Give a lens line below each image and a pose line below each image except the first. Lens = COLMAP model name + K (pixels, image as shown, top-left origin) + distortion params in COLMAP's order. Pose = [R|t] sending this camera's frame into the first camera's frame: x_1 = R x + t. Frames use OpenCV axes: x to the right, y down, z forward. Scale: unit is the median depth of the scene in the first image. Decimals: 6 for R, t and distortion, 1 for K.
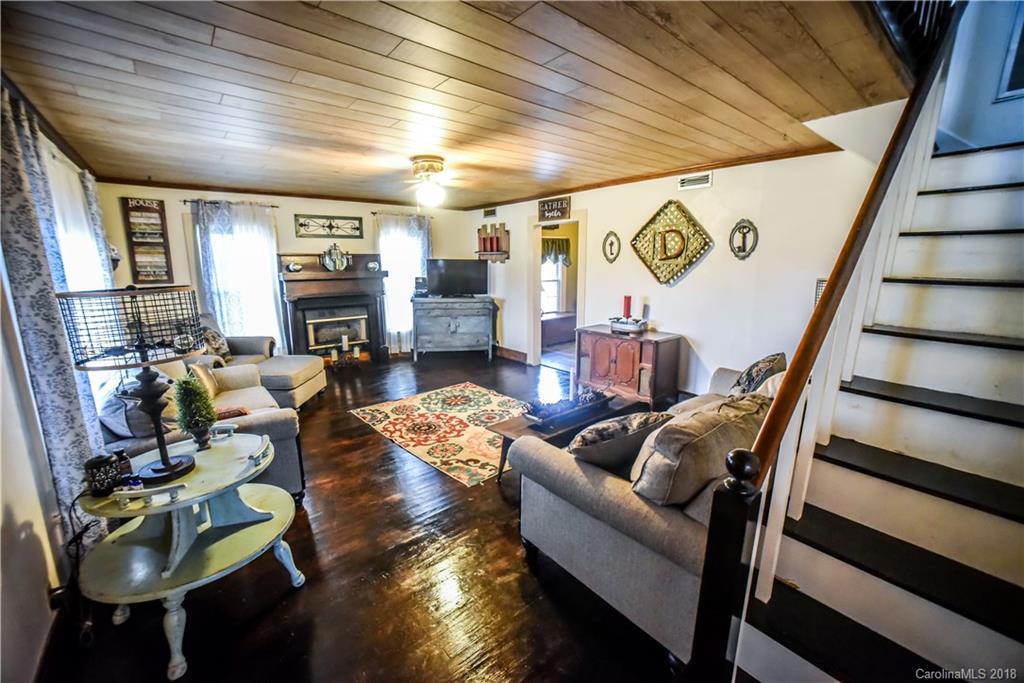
lens RADIAL K [[410.9, 0, 501.0], [0, 410.9, 360.8], [0, 0, 1]] dist [-0.013393, 0.000074]
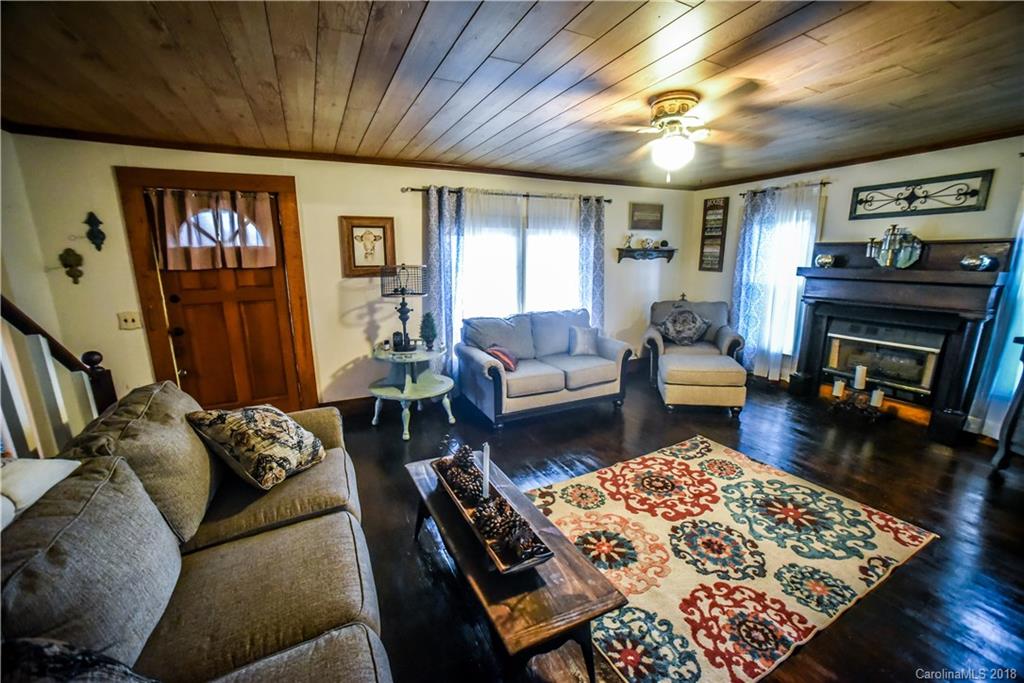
lens RADIAL K [[427.4, 0, 516.1], [0, 427.4, 347.4], [0, 0, 1]] dist [-0.057491, 0.022096]
pose [[-0.221593, 0.206804, -0.952958, 0.445927], [-0.228550, 0.939018, 0.256924, -0.164032], [0.947977, 0.274731, -0.160815, 0.713273]]
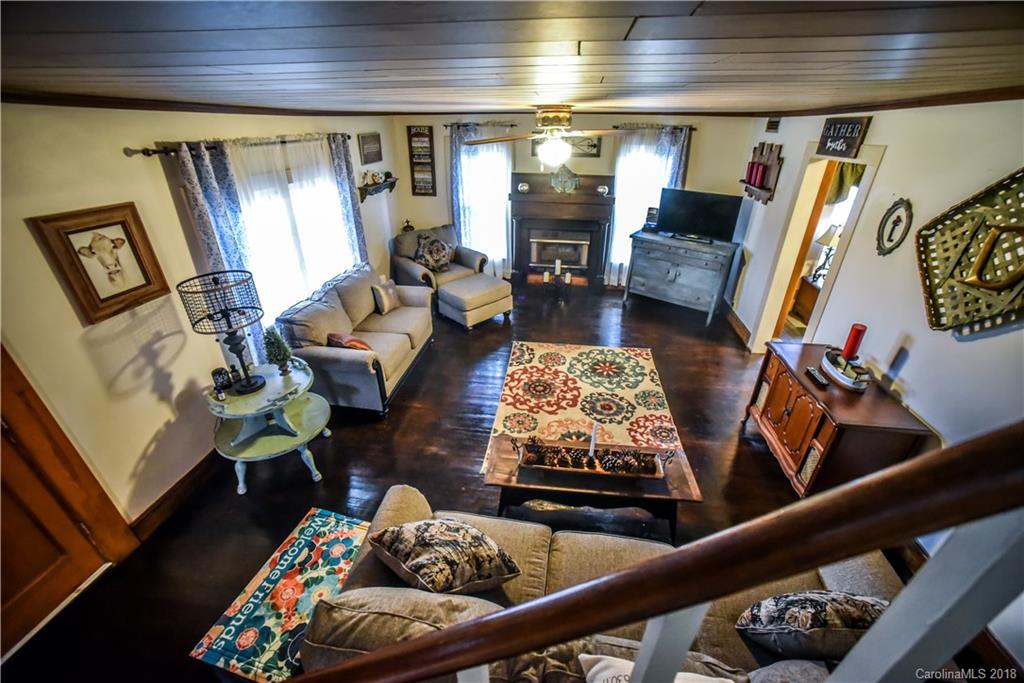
lens RADIAL K [[419.7, 0, 512.0], [0, 419.7, 341.5], [0, 0, 1]] dist [-0.003032, 0.000032]
pose [[0.684488, 0.346256, -0.641547, 0.335336], [-0.178553, 0.932830, 0.312964, -0.219313], [0.706820, -0.099670, 0.700337, 0.218467]]
